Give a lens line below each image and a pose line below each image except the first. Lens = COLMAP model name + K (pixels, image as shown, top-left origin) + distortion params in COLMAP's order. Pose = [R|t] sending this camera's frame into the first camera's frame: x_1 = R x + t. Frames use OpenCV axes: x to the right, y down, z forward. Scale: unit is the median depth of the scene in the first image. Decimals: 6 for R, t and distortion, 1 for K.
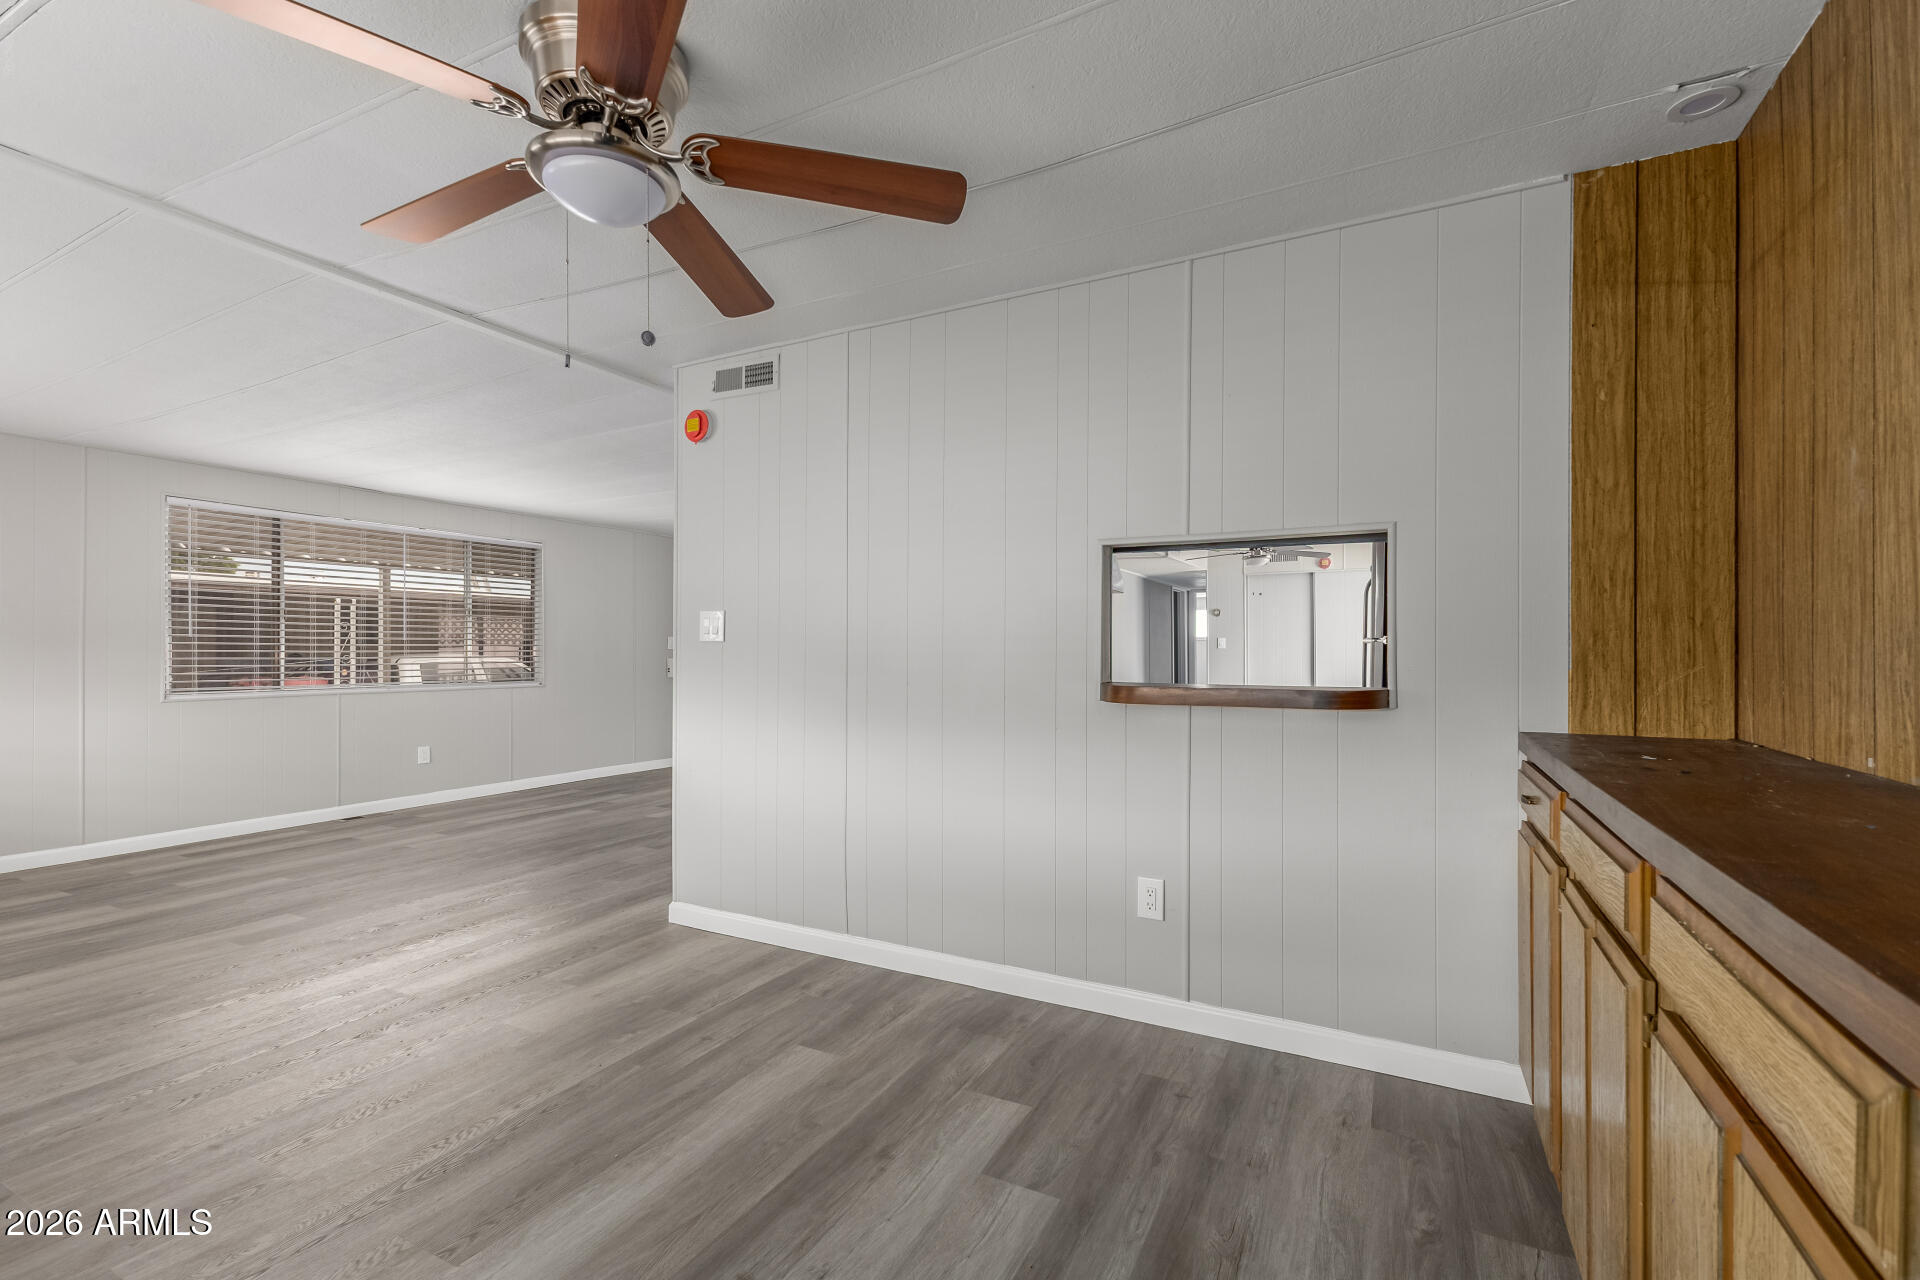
lens RADIAL K [[832.9, 0, 955.1], [0, 832.9, 649.3], [0, 0, 1]] dist [0.010065, -0.000248]
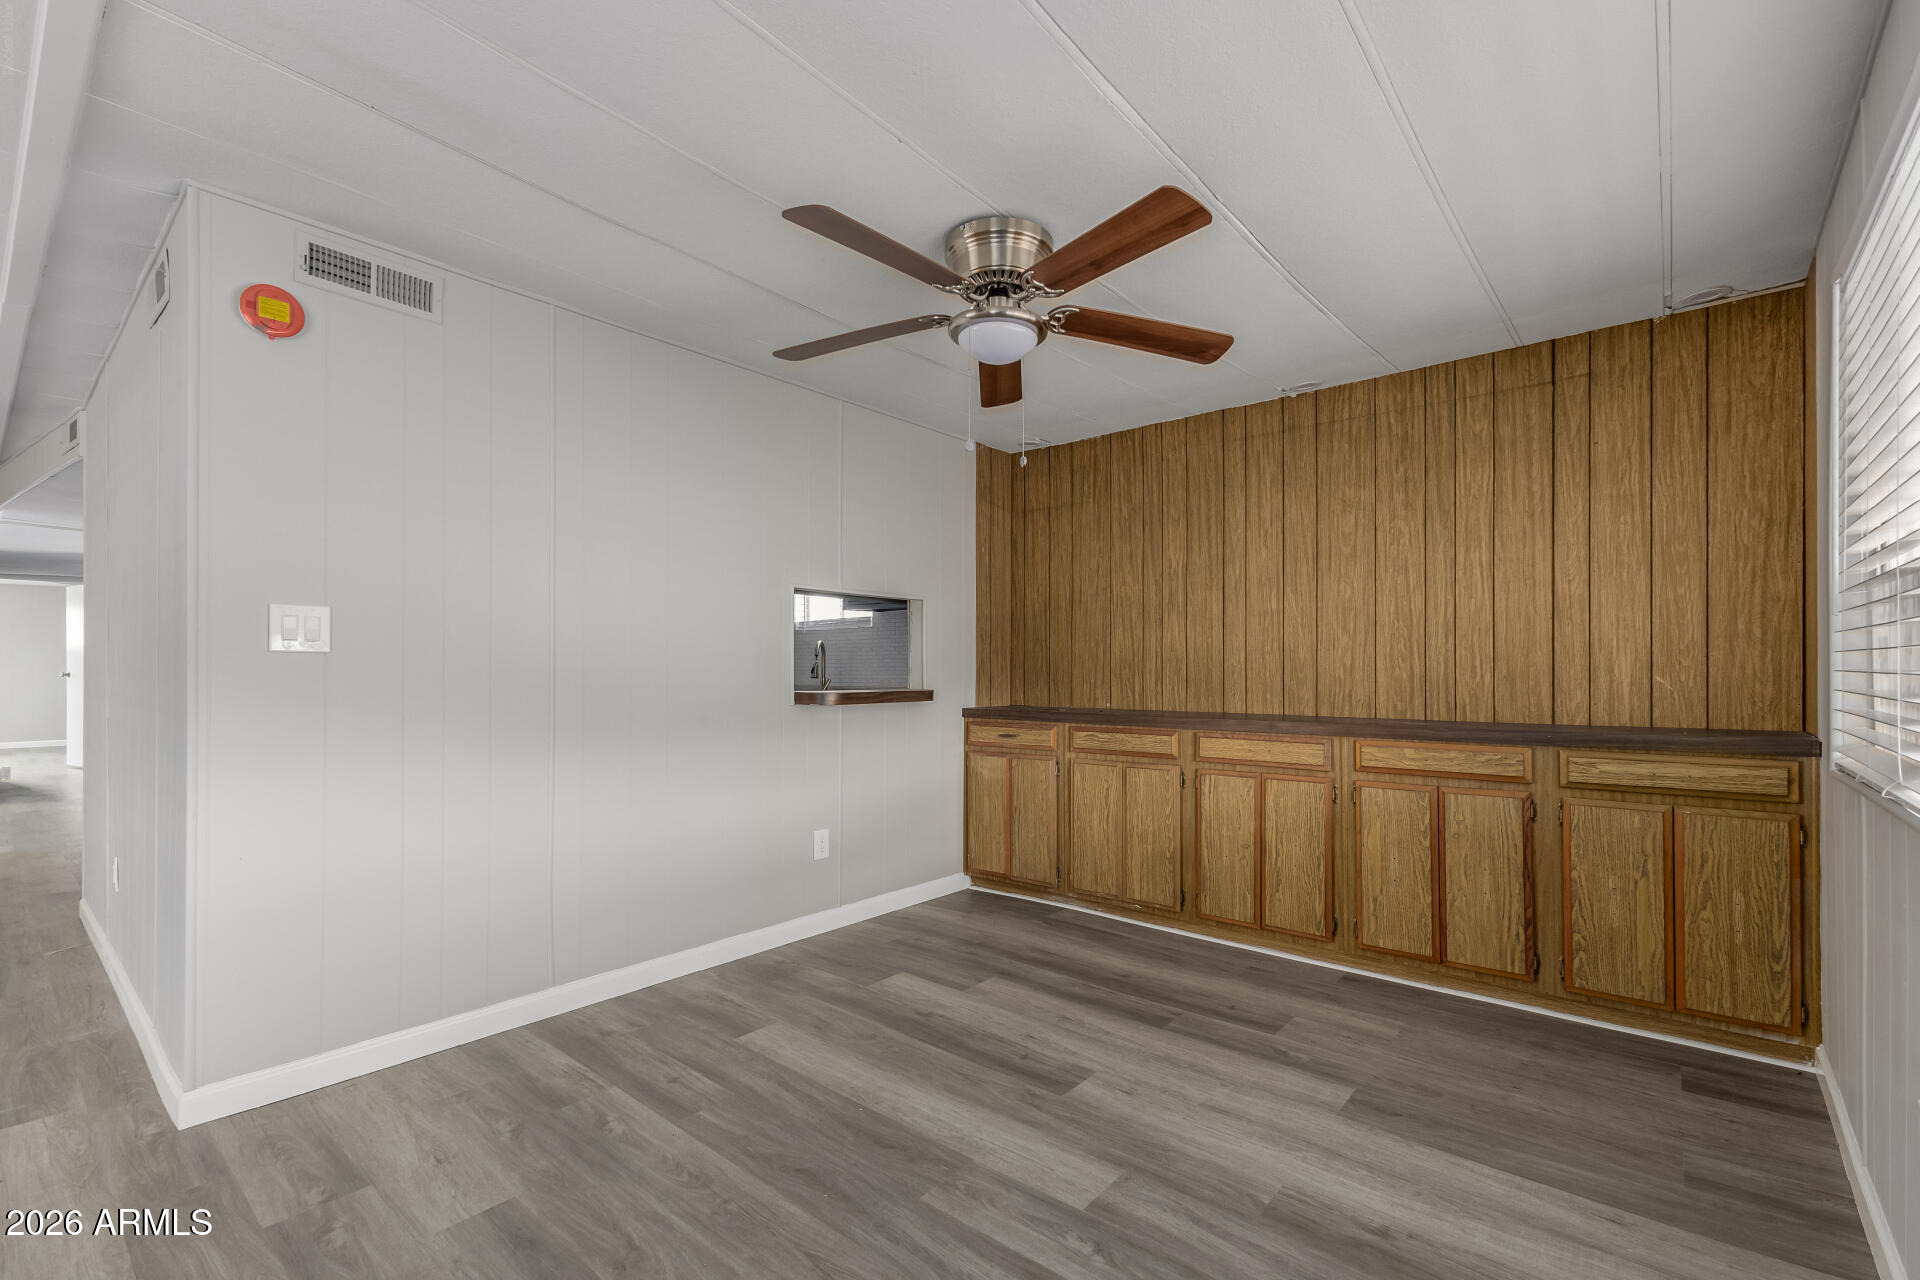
lens RADIAL K [[854.9, 0, 984.3], [0, 854.9, 676.1], [0, 0, 1]] dist [0.010985, 0.000145]
pose [[0.199846, -0.008542, 0.979790, -1.184009], [-0.004113, 0.999946, 0.009557, 0.001388], [-0.979819, -0.005940, 0.199800, 0.474108]]
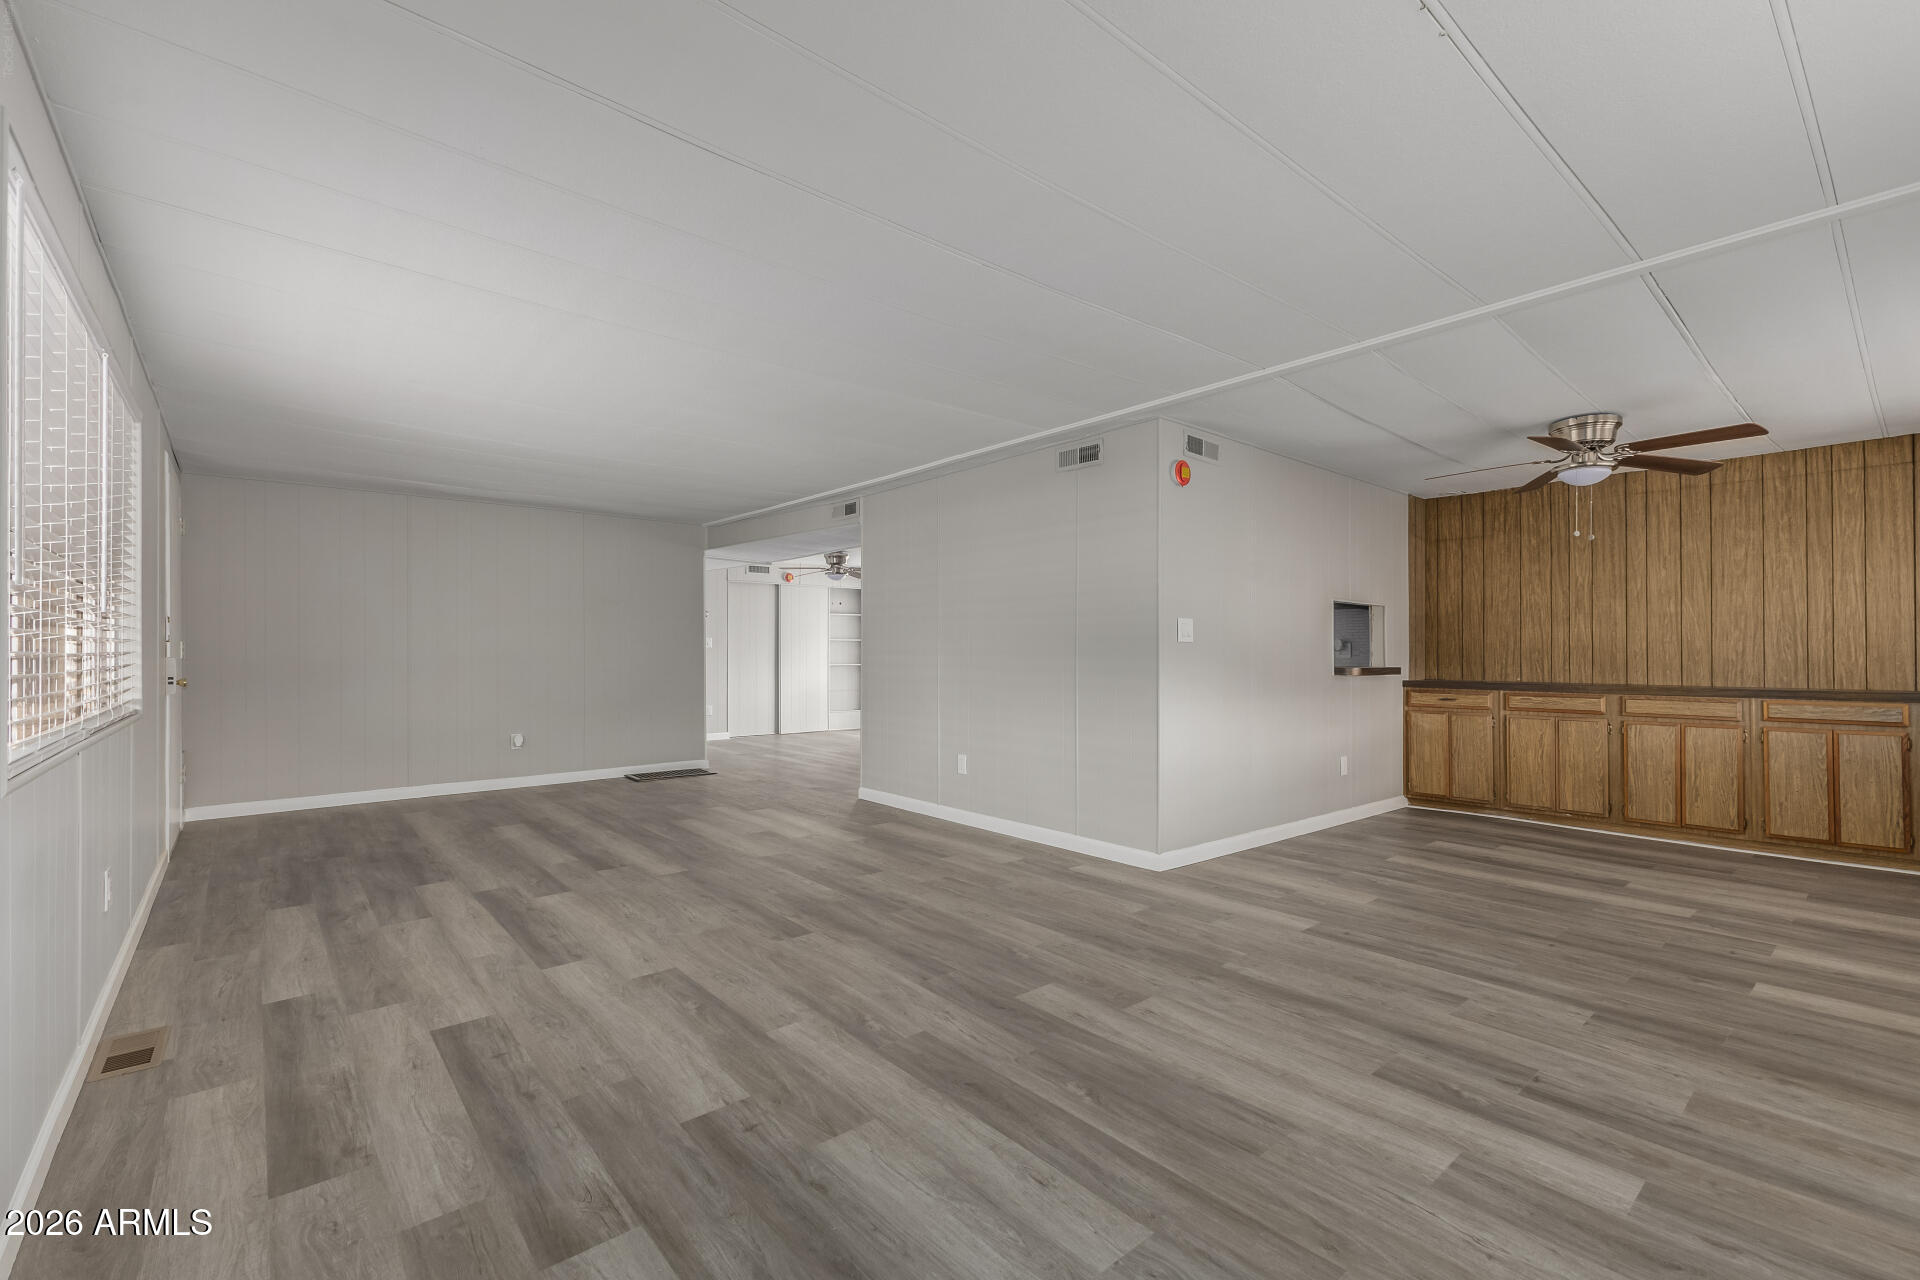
lens RADIAL K [[843.6, 0, 958.7], [0, 843.6, 655.1], [0, 0, 1]] dist [0.011354, -0.007344]
pose [[0.373748, 0.001568, 0.927529, -2.310482], [-0.007936, 0.999967, 0.001508, 0.016485], [-0.927496, -0.007924, 0.373748, 1.176936]]
